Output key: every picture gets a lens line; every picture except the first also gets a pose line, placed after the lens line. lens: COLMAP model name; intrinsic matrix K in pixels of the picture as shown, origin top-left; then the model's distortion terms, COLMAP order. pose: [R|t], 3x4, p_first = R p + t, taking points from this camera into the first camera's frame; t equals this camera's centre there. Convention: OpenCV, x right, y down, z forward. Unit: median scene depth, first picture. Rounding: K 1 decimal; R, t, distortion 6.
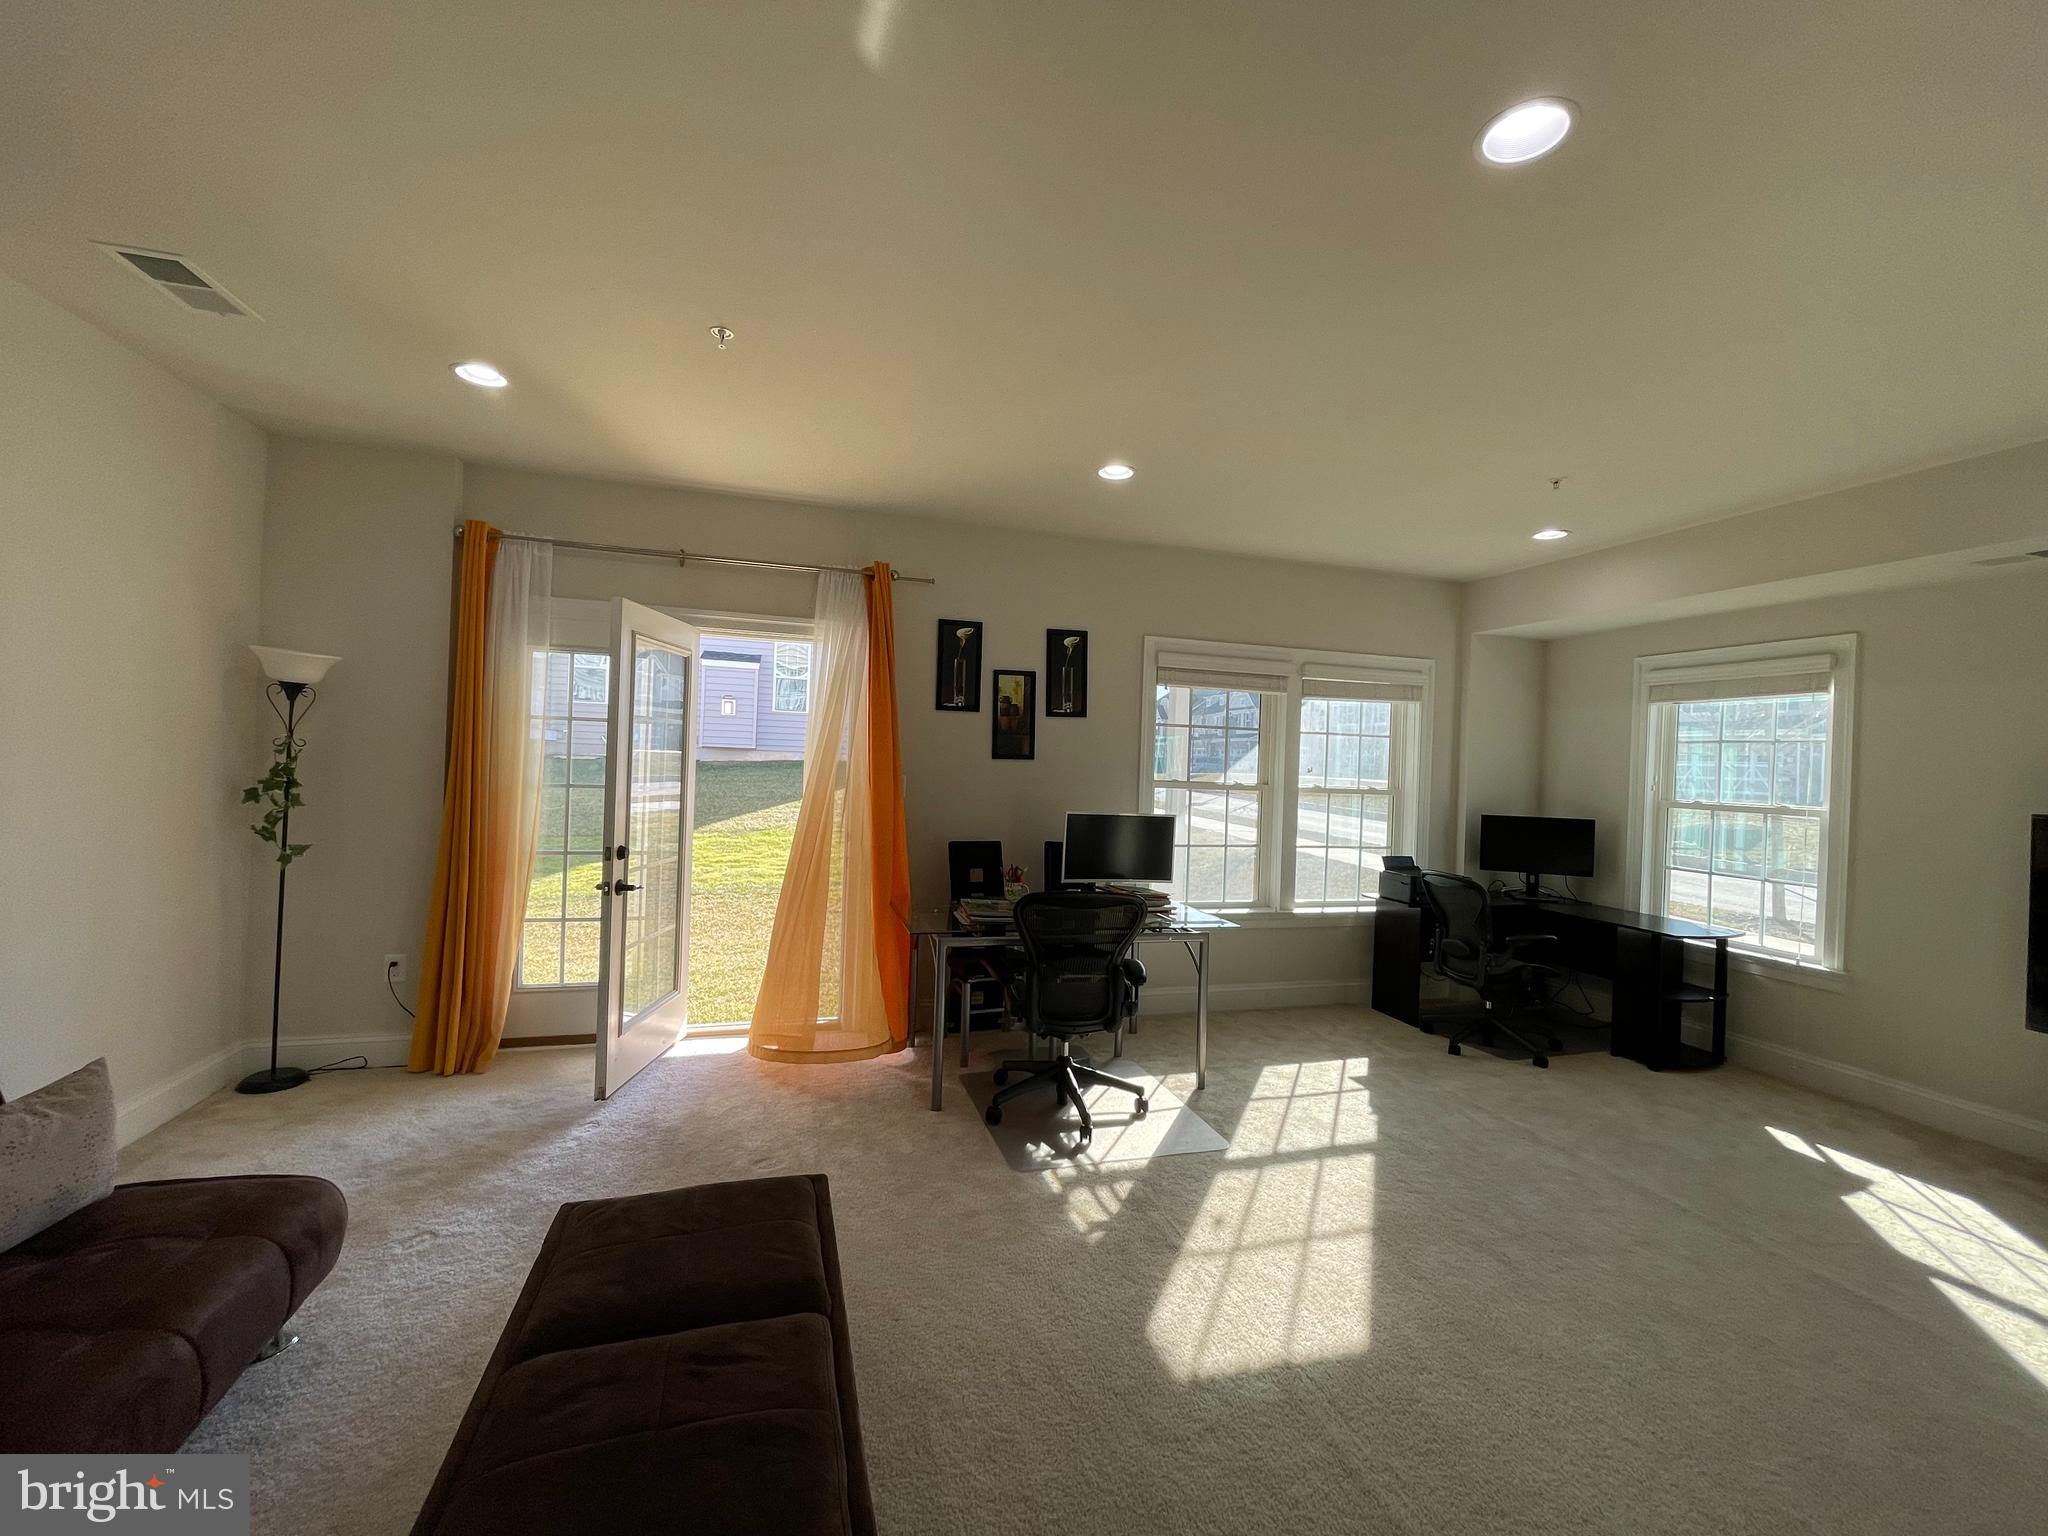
lens RADIAL K [[820.8, 0, 1032.1], [0, 820.8, 766.2], [0, 0, 1]] dist [-0.000545, -0.000080]
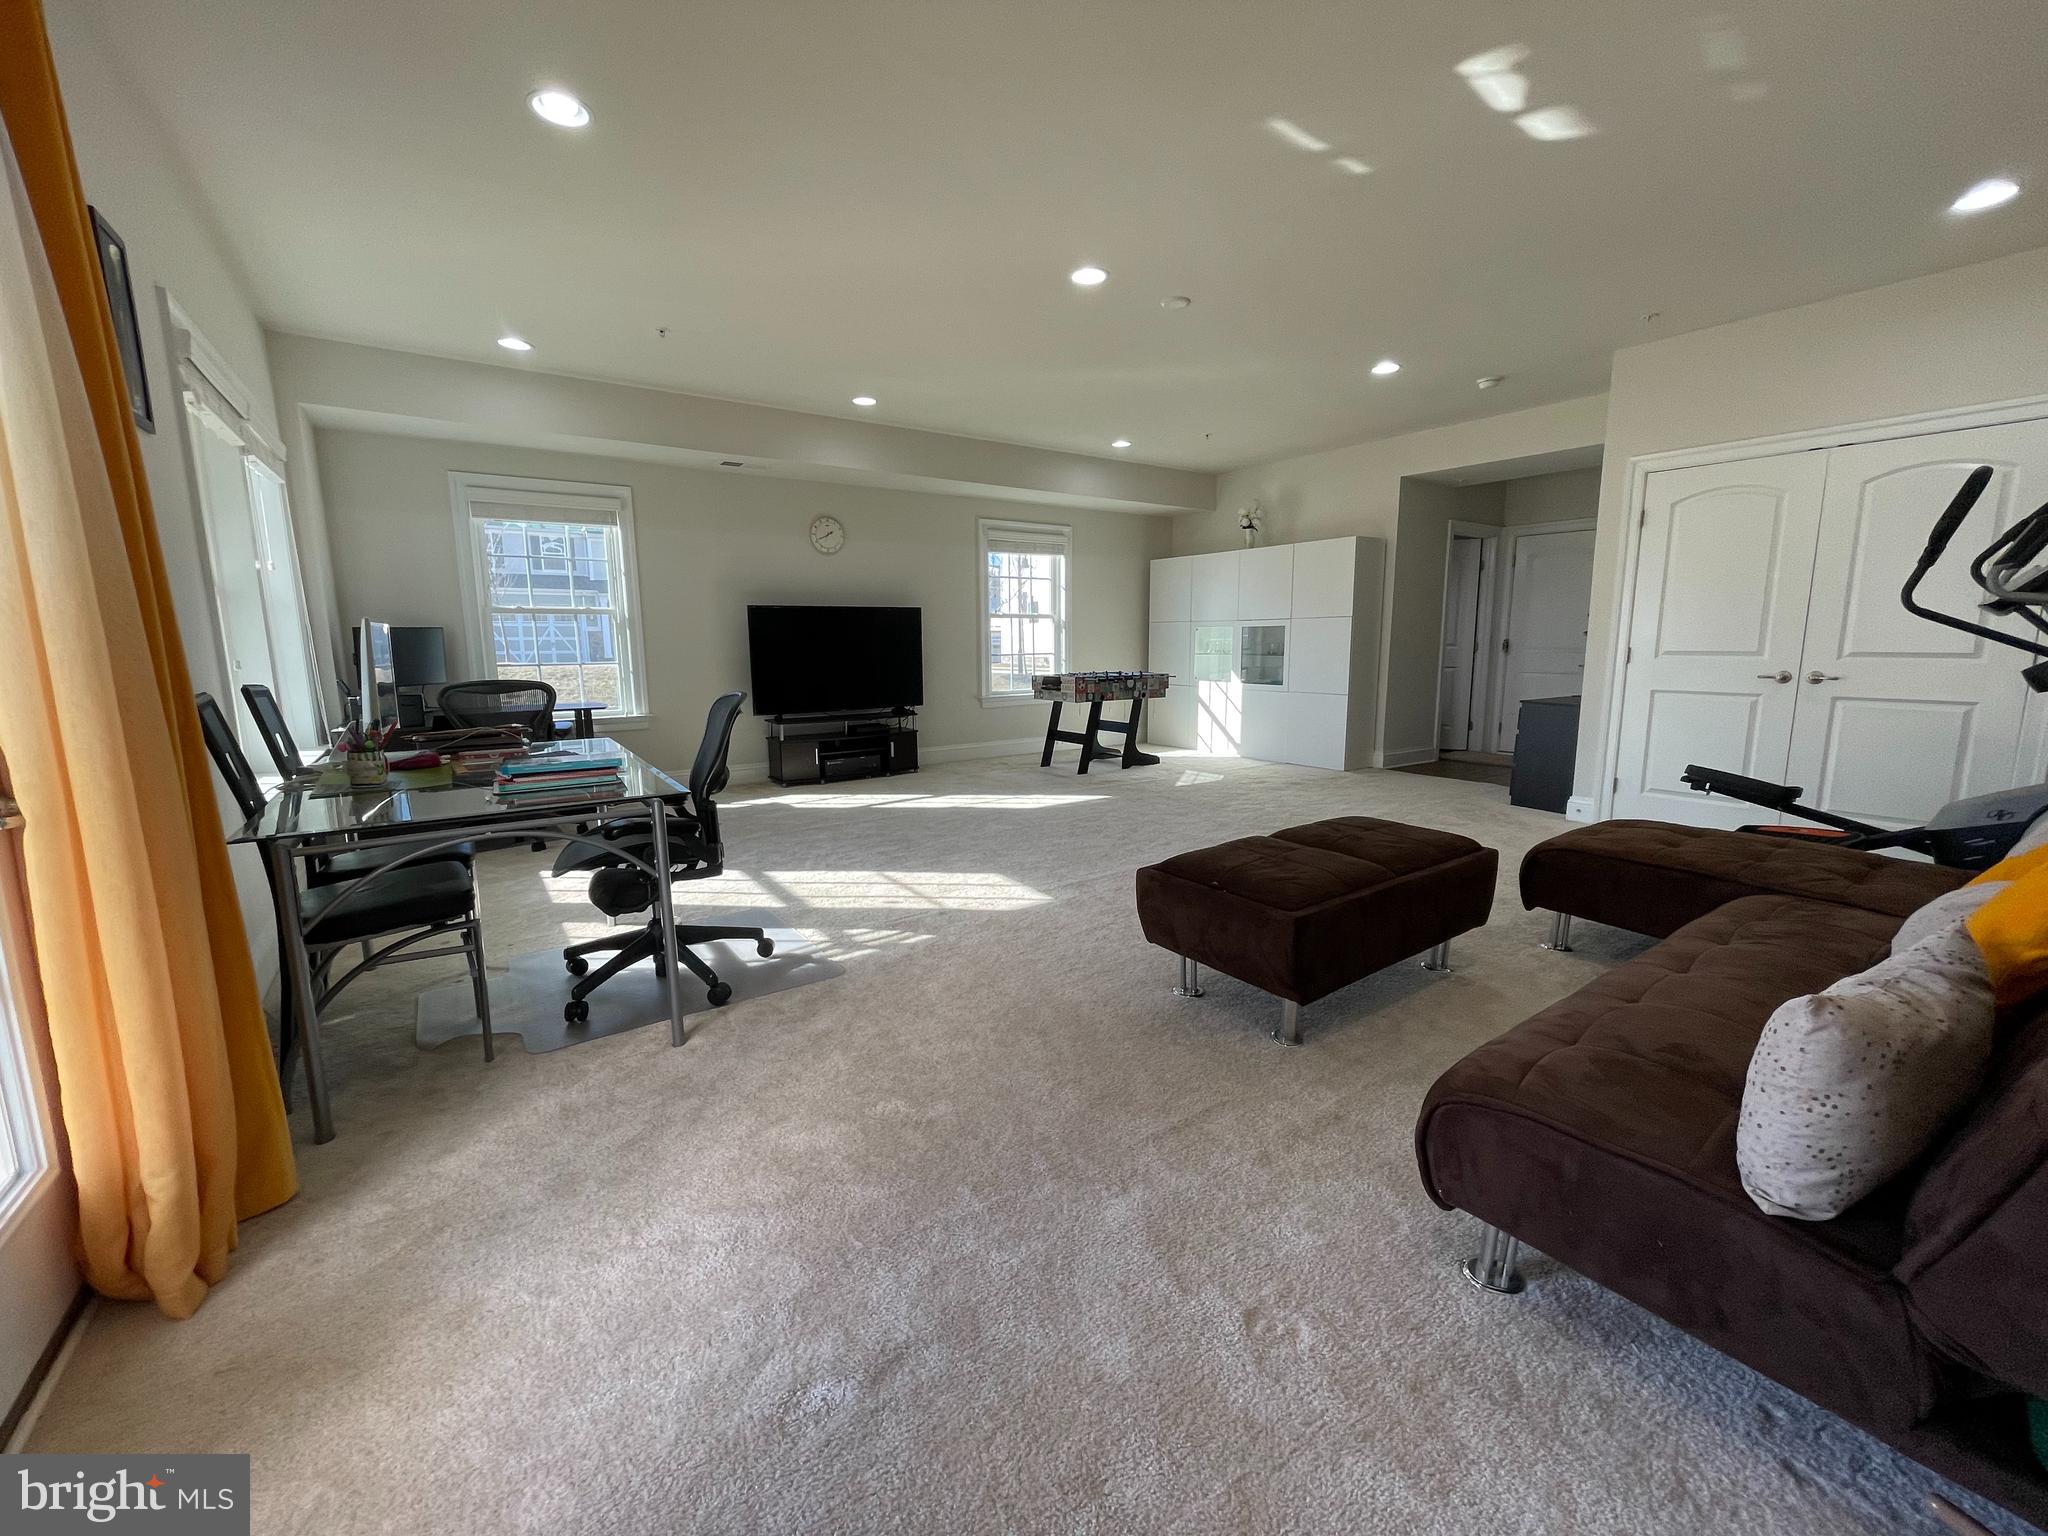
lens RADIAL K [[820.8, 0, 1032.1], [0, 820.8, 766.2], [0, 0, 1]] dist [-0.000545, -0.000080]
pose [[-0.298402, -0.180646, 0.937189, -0.591241], [0.000437, 0.981899, 0.189403, 0.044546], [-0.954440, 0.056928, -0.292922, 0.651648]]
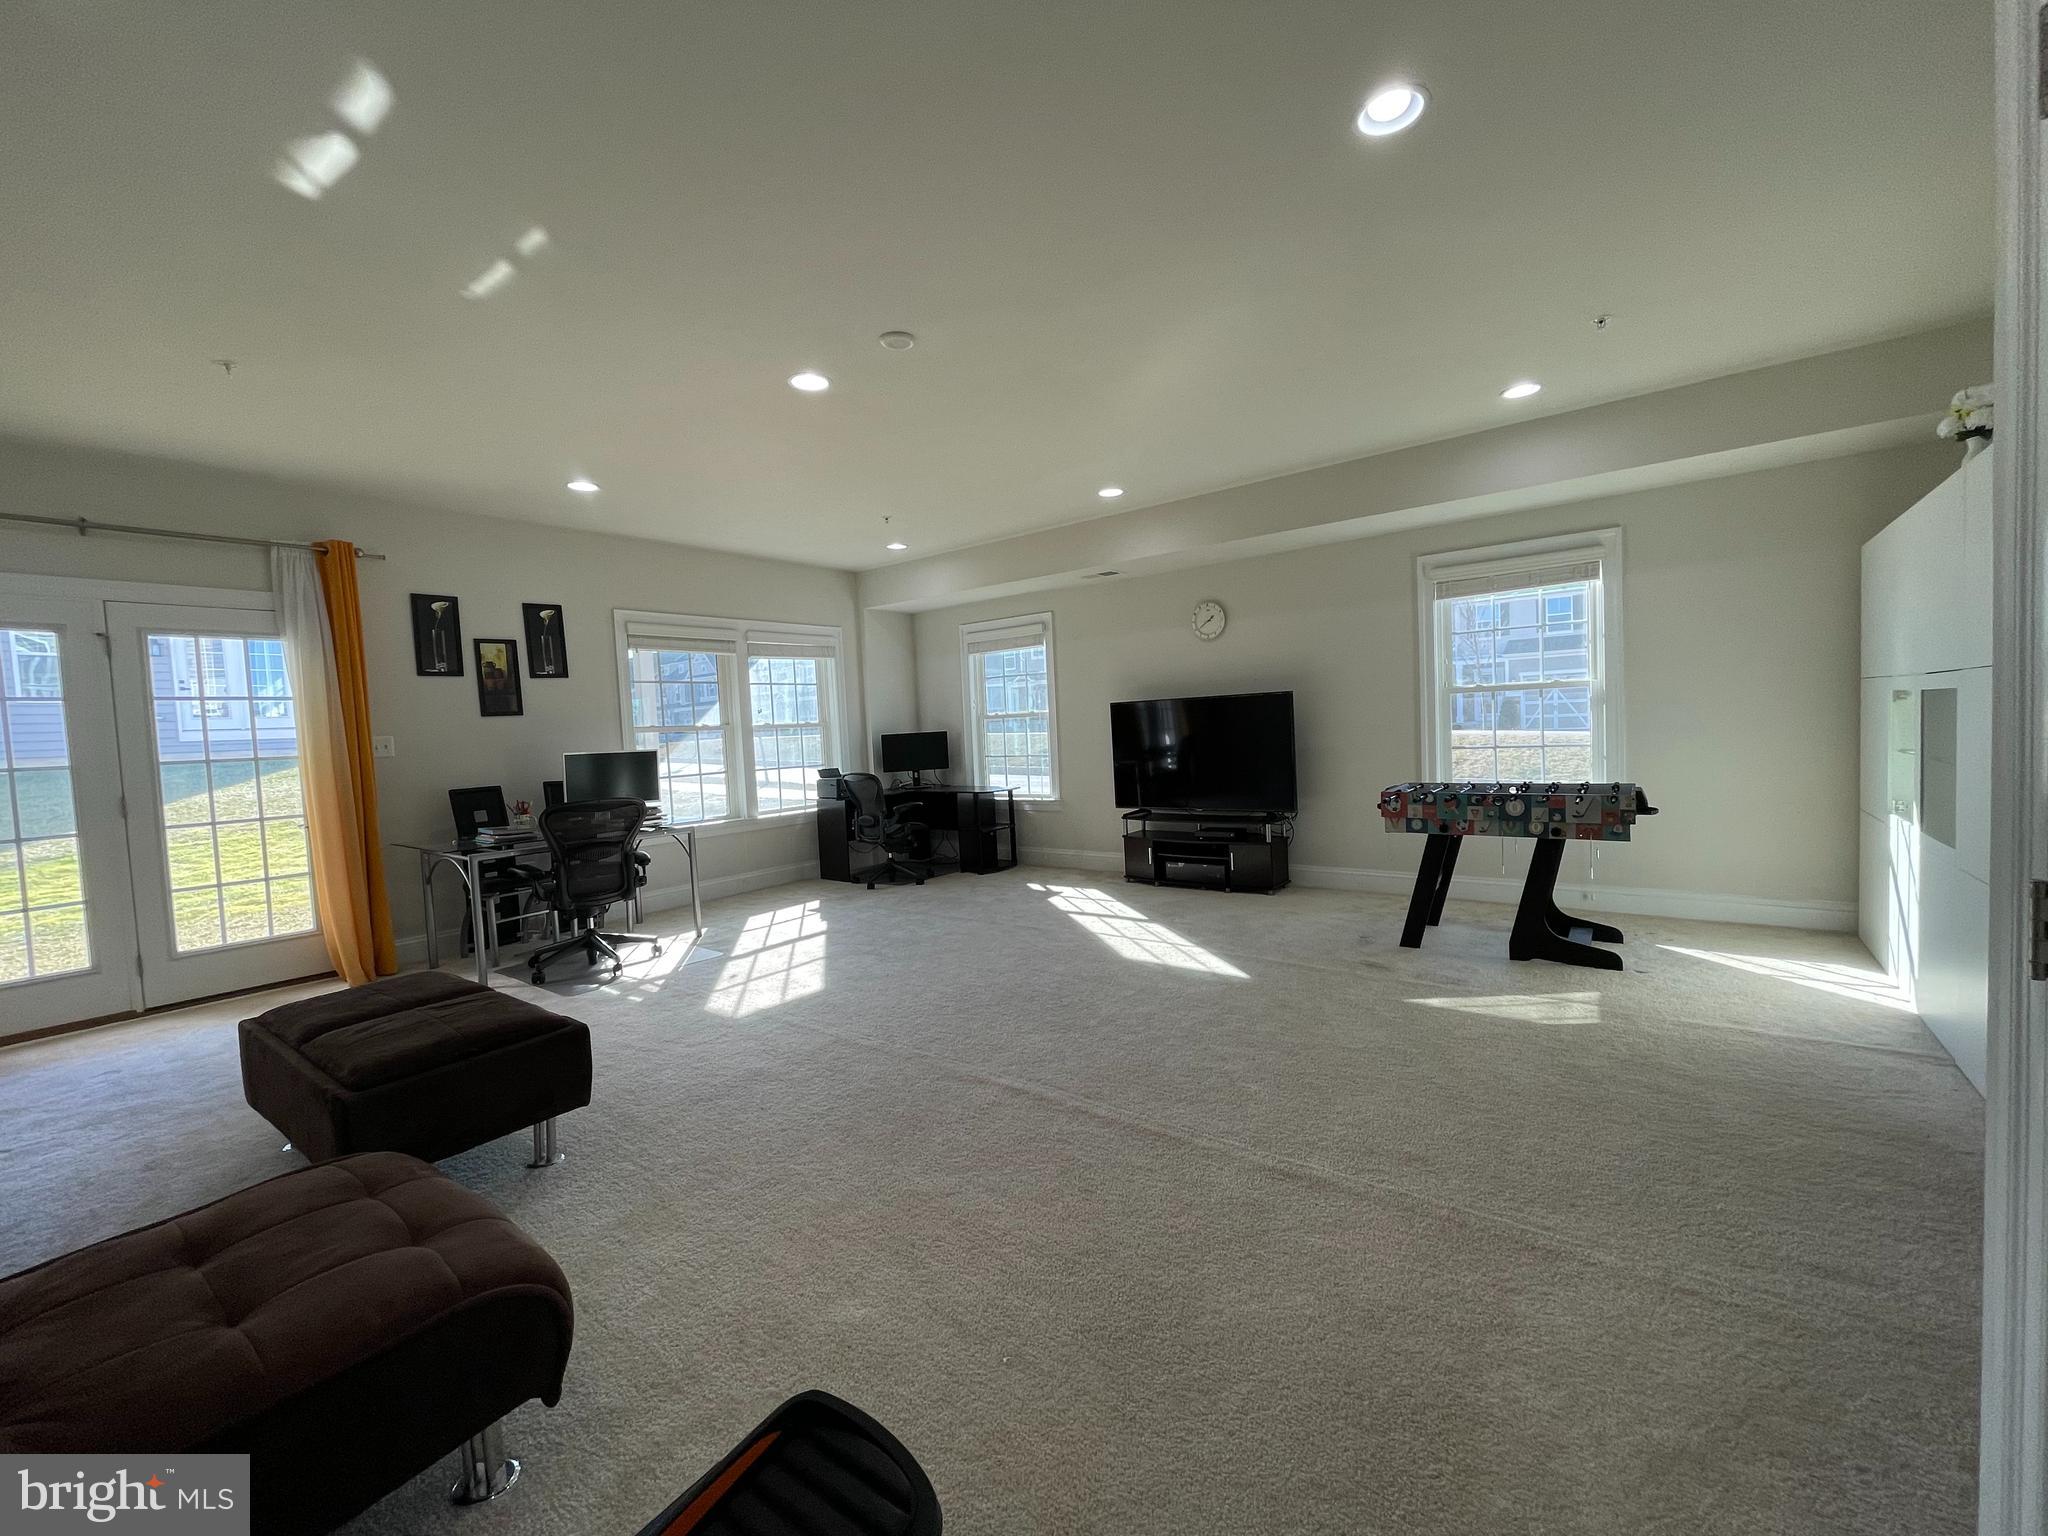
lens RADIAL K [[825.2, 0, 1027.7], [0, 825.2, 769.6], [0, 0, 1]] dist [0.000144, -0.000638]
pose [[0.812193, -0.104410, 0.573970, -0.098068], [0.078829, 0.994473, 0.069356, 0.045114], [-0.578039, -0.011085, 0.815934, -0.387442]]
